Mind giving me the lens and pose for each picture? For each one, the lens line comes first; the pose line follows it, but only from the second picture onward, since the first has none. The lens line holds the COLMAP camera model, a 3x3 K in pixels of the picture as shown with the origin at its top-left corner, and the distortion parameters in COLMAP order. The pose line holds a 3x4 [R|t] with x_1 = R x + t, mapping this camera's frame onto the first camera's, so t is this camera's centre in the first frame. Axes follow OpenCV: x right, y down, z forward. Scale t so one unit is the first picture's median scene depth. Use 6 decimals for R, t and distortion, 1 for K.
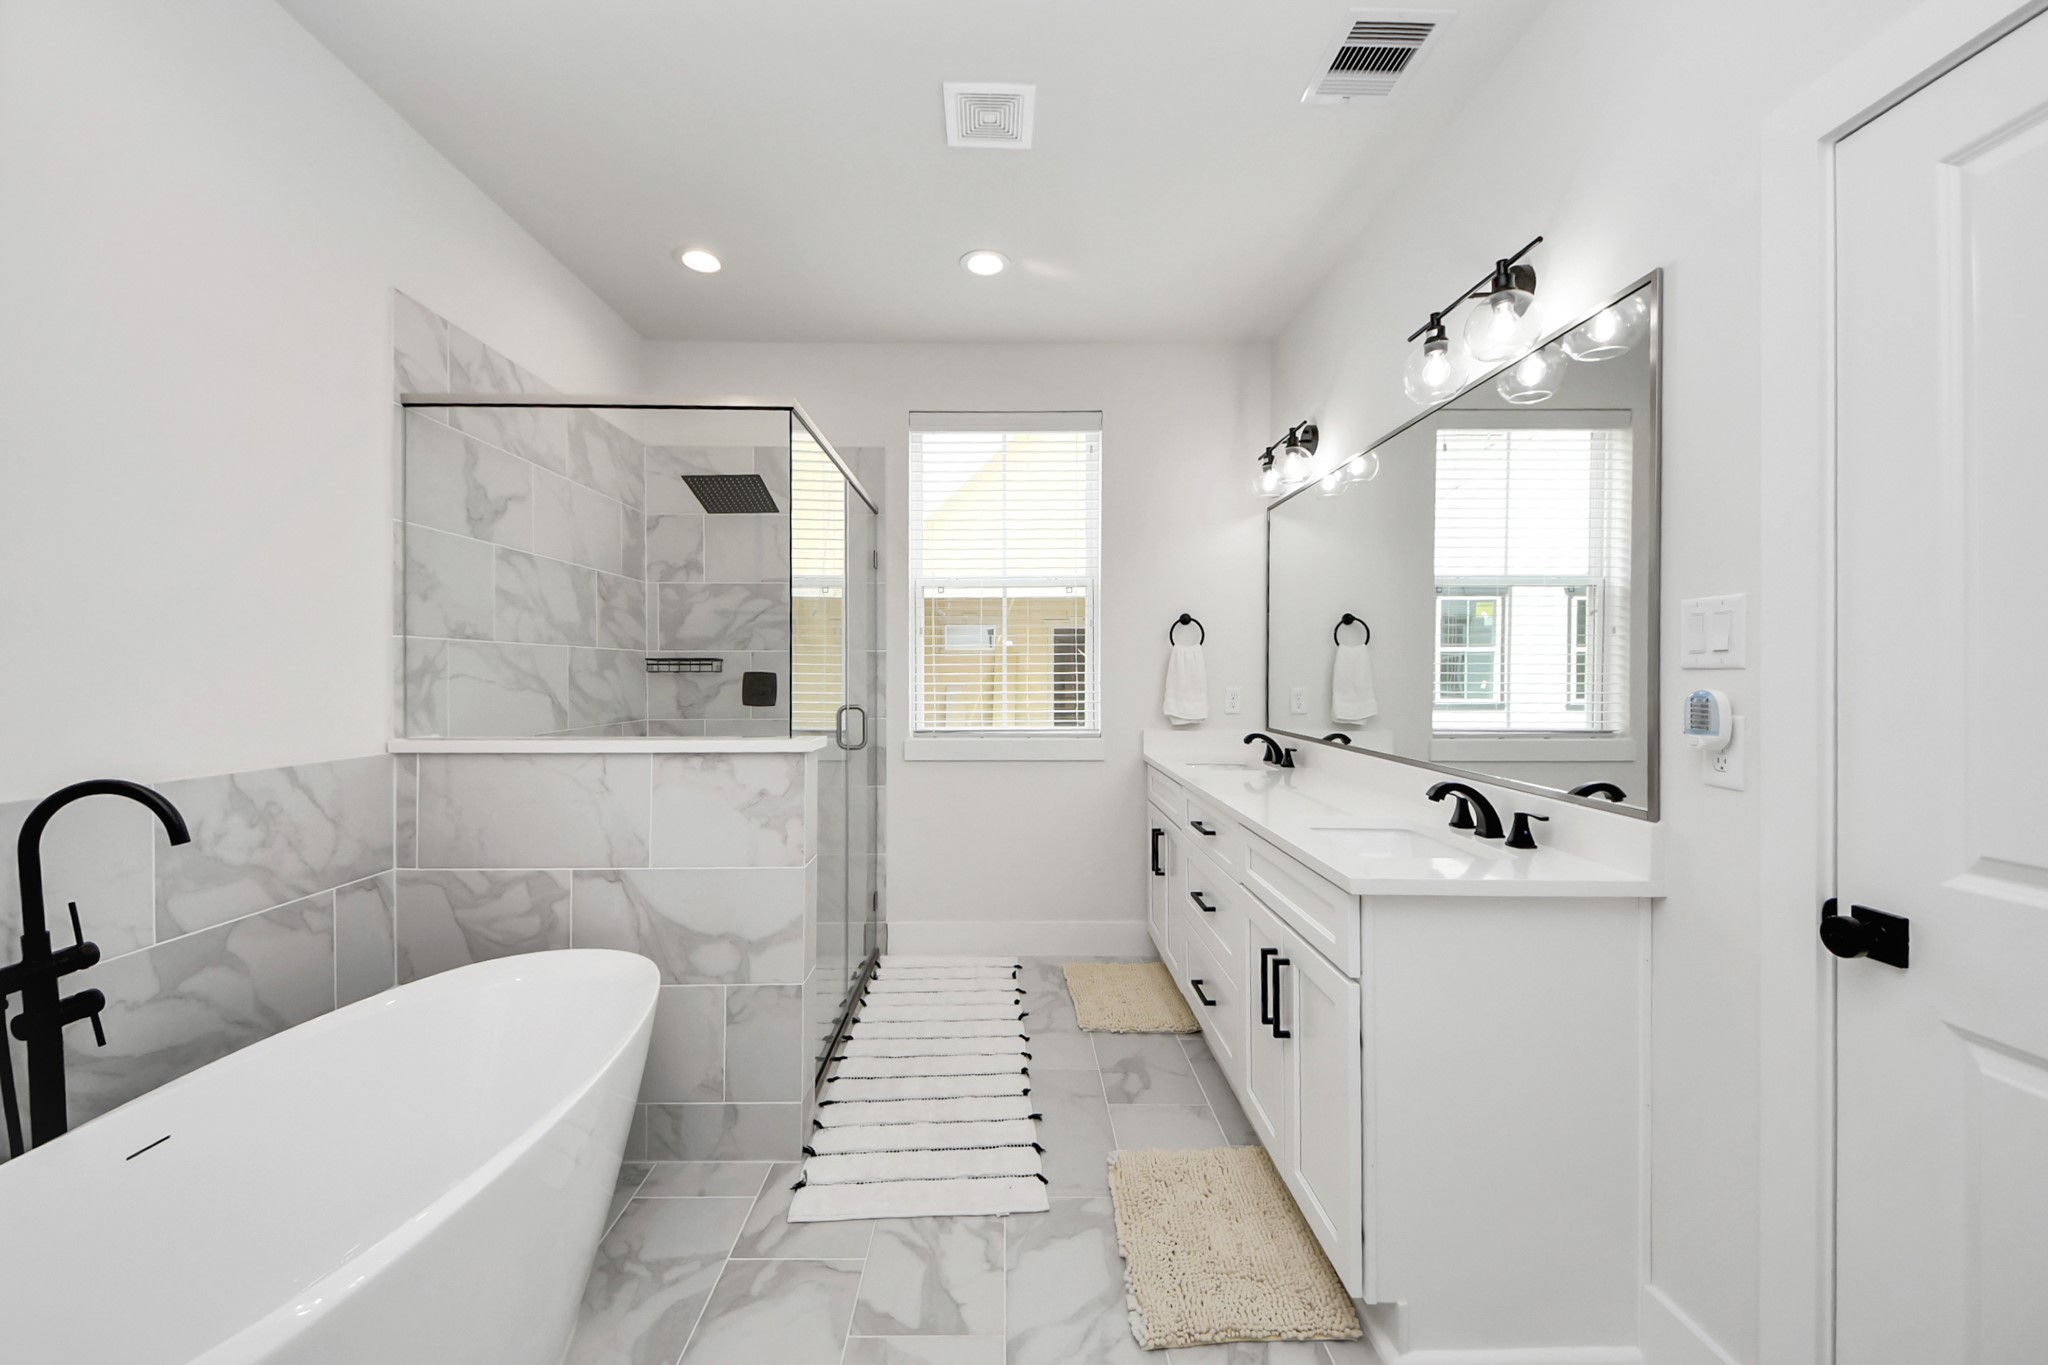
lens RADIAL K [[795.1, 0, 1028.9], [0, 795.1, 673.6], [0, 0, 1]] dist [0.008897, -0.018422]
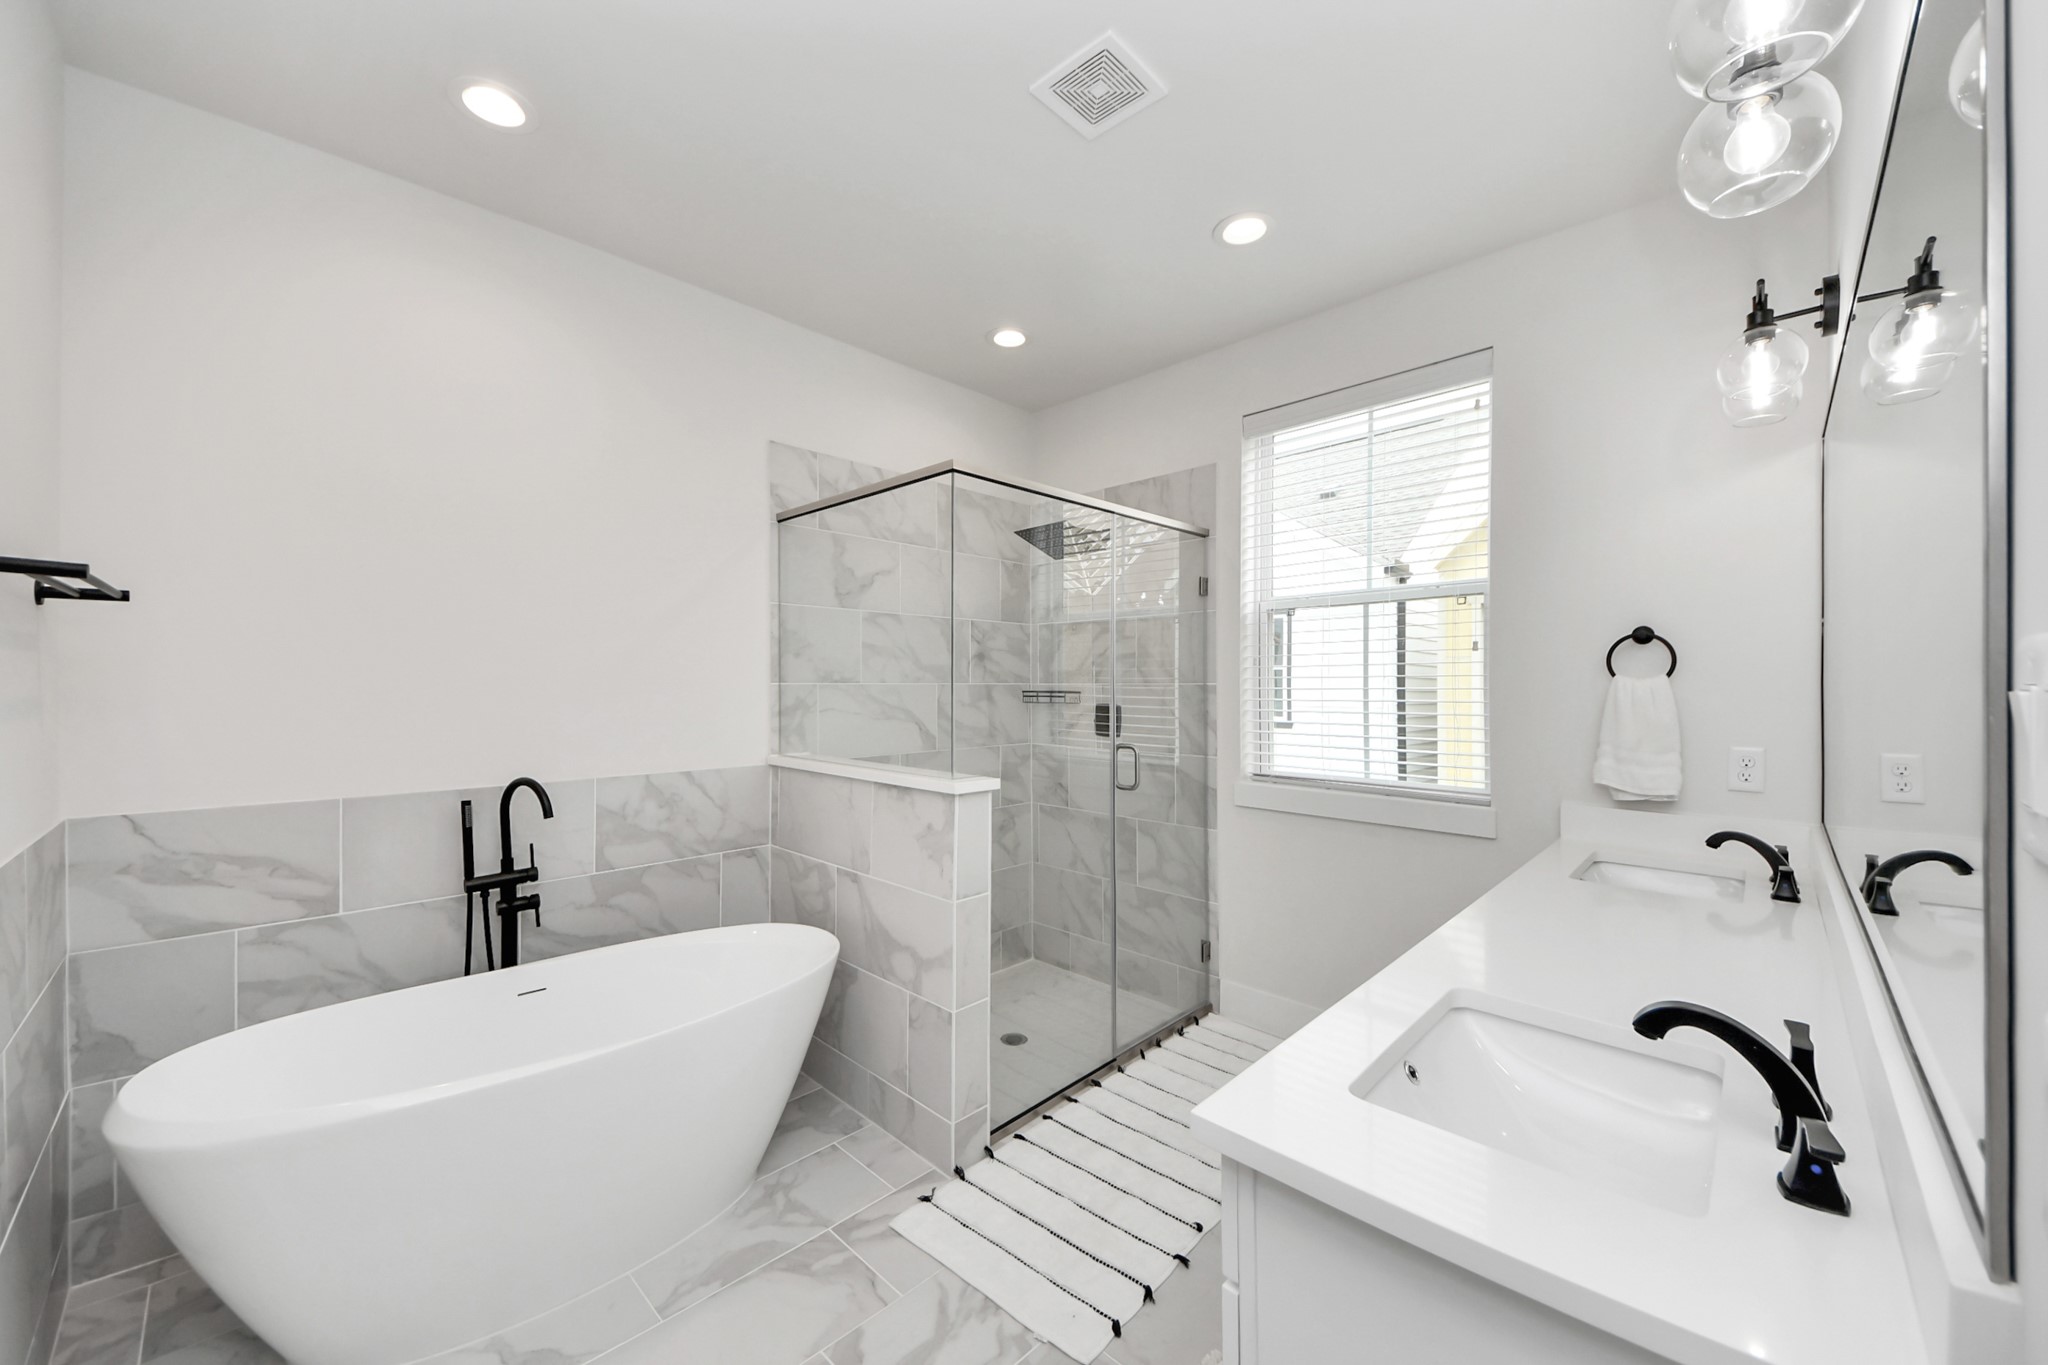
lens RADIAL K [[777.7, 0, 1003.8], [0, 777.7, 686.7], [0, 0, 1]] dist [0.037469, -0.027951]
pose [[0.689685, 0.006637, -0.724079, 0.503742], [-0.003679, 0.999977, 0.005661, -0.049737], [0.724100, -0.001240, 0.689694, 0.317217]]
